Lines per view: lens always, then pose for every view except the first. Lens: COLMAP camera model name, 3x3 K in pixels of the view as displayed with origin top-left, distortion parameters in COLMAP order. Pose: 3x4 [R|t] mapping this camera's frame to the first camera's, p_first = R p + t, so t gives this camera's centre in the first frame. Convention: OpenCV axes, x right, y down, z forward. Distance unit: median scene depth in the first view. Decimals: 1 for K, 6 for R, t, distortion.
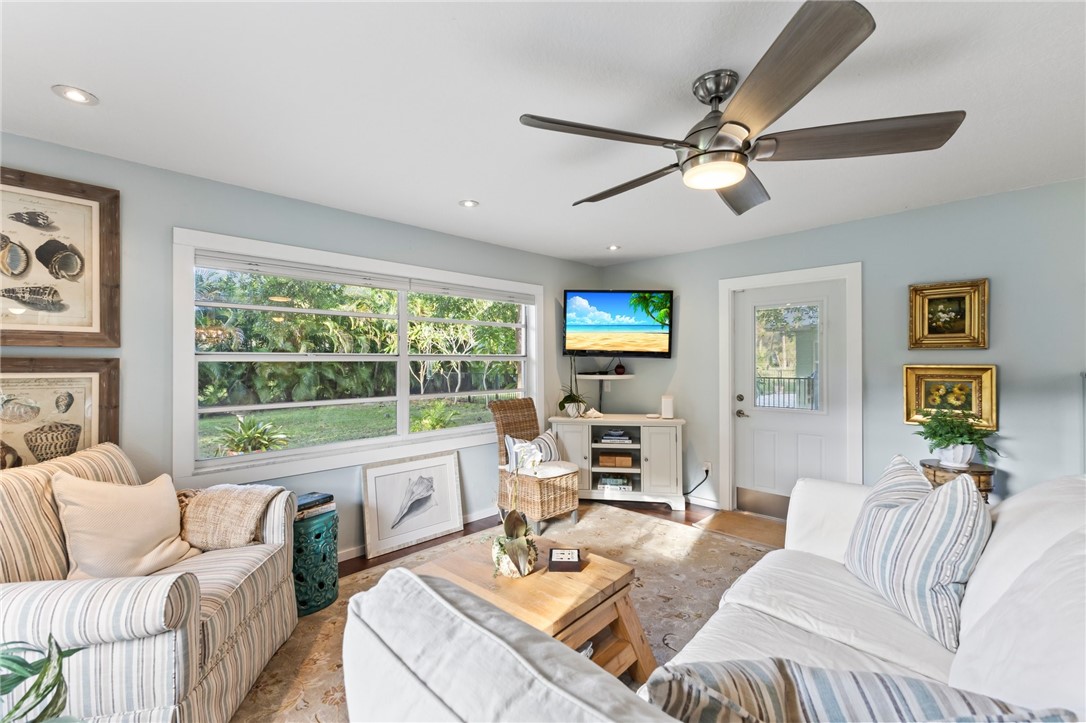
lens RADIAL K [[463.2, 0, 538.4], [0, 463.2, 359.5], [0, 0, 1]] dist [0.000297, -0.000294]
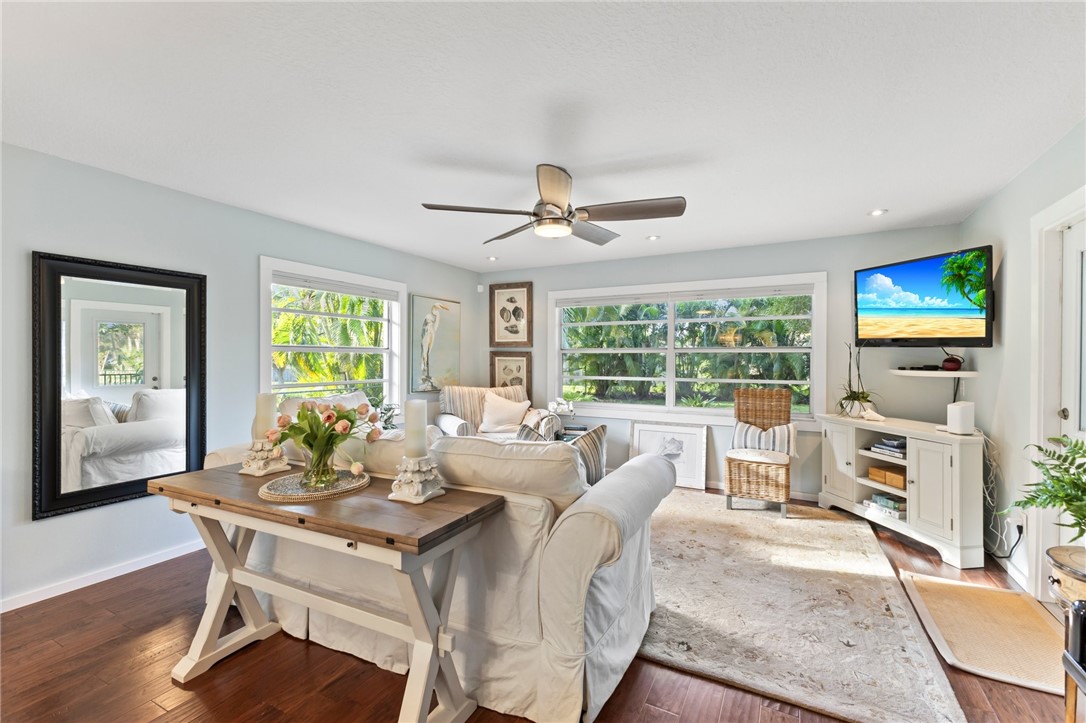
lens RADIAL K [[463.2, 0, 544.8], [0, 463.2, 361.5], [0, 0, 1]] dist [0.000297, -0.000294]
pose [[0.288292, 0.013344, -0.957450, 0.949946], [0.002157, 0.999891, 0.014585, 0.008704], [0.957540, -0.006270, 0.288232, 0.256975]]
